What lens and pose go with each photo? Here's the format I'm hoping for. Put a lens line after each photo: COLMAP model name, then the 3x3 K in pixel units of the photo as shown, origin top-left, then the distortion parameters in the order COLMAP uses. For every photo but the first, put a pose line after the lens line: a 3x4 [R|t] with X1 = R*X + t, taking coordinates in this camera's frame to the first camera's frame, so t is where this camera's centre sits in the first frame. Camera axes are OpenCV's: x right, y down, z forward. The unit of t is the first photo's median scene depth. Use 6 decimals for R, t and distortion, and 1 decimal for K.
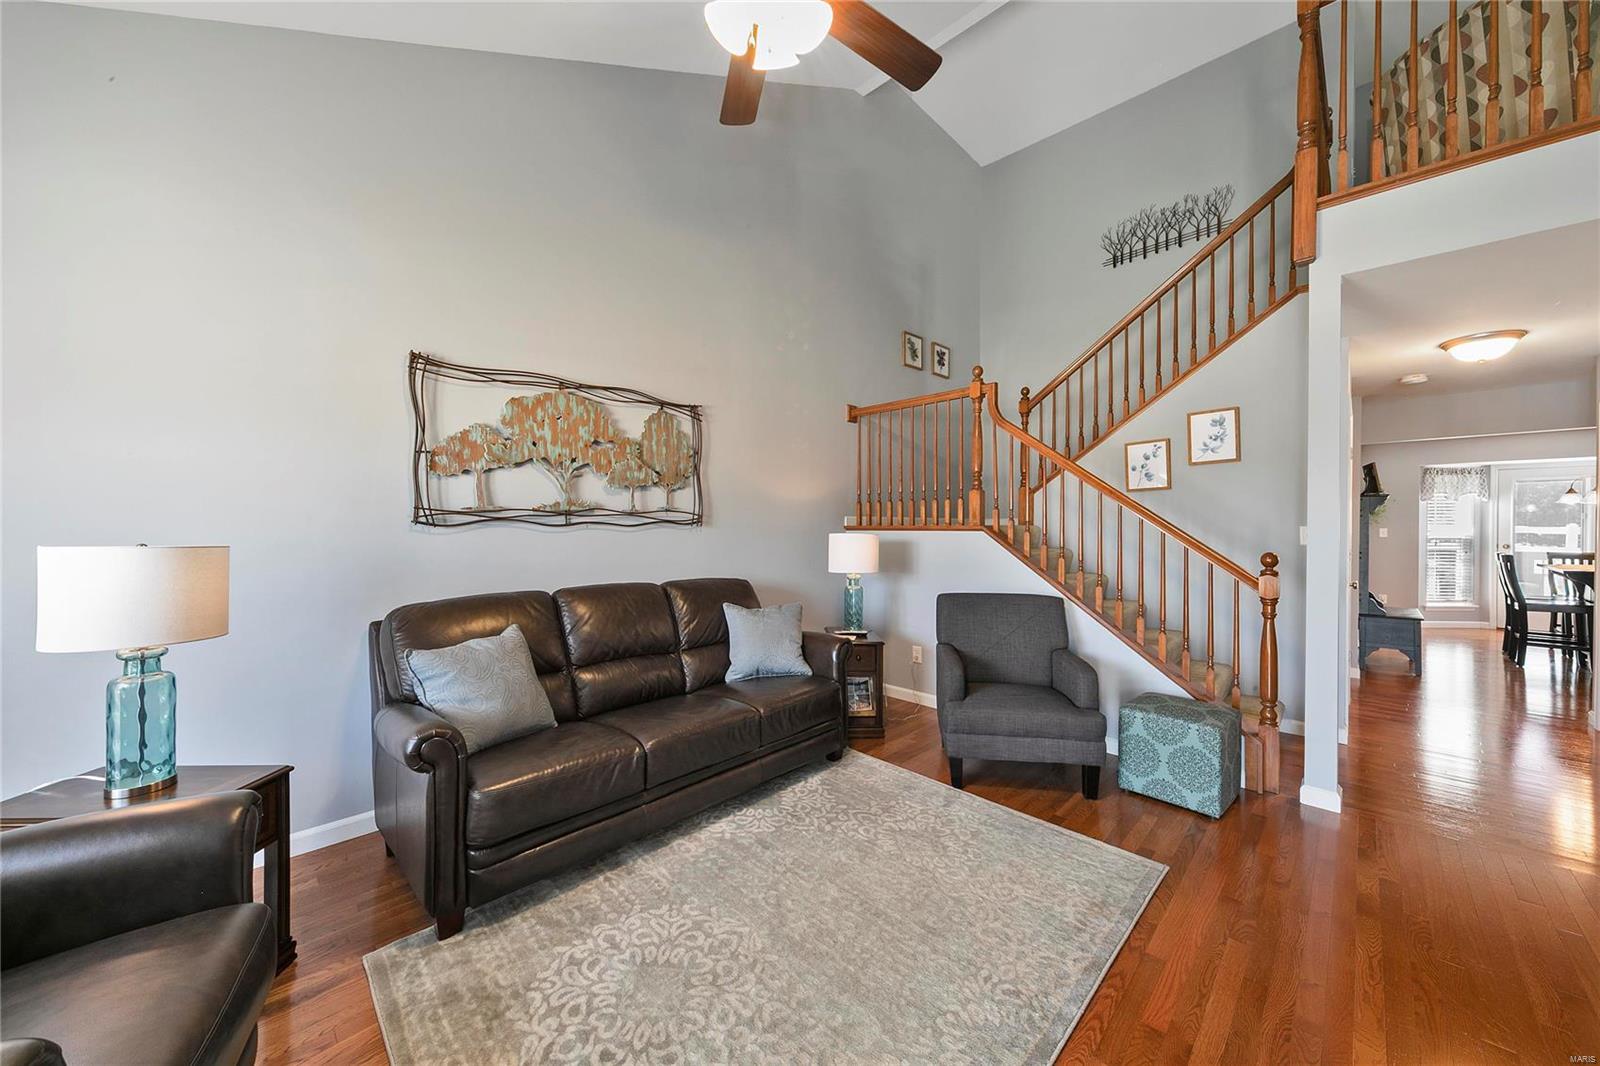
lens RADIAL K [[584.5, 0, 793.8], [0, 584.5, 531.7], [0, 0, 1]] dist [0.003081, -0.000332]
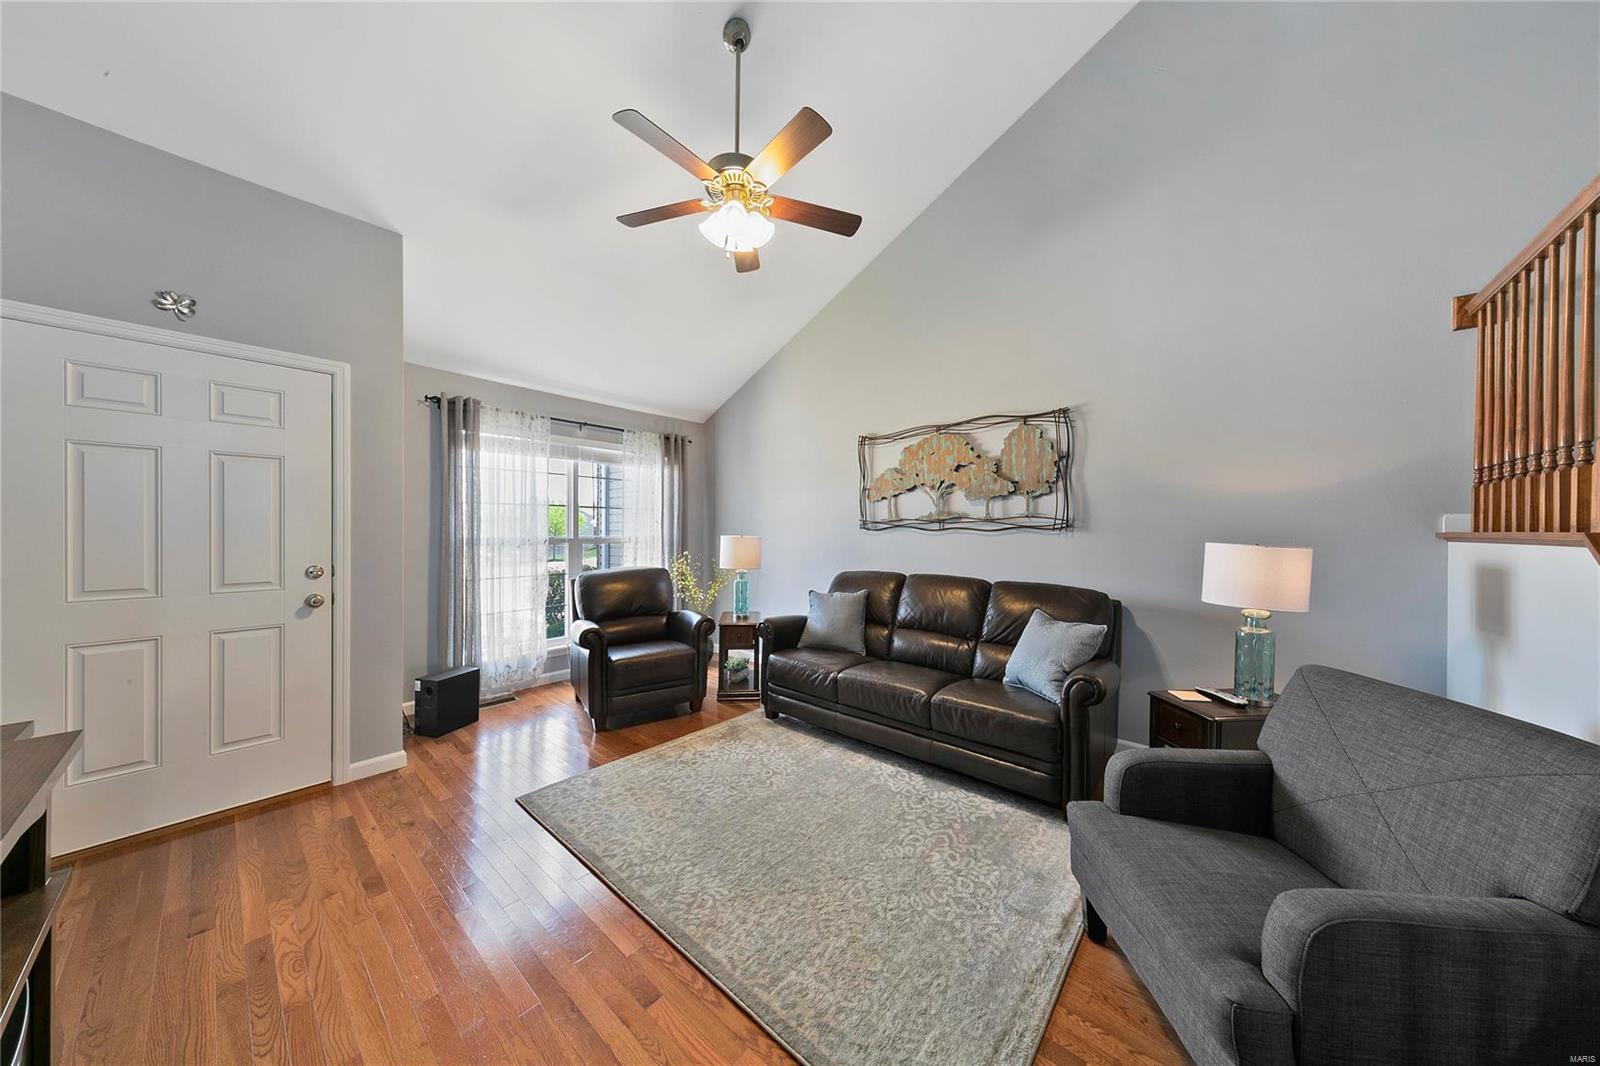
lens RADIAL K [[509.7, 0, 802.6], [0, 509.7, 529.6], [0, 0, 1]] dist [0.015805, 0.000087]
pose [[0.051633, 0.007300, -0.998639, 0.788463], [-0.007499, 0.999948, 0.006922, -0.017679], [0.998638, 0.007132, 0.051685, 0.608208]]
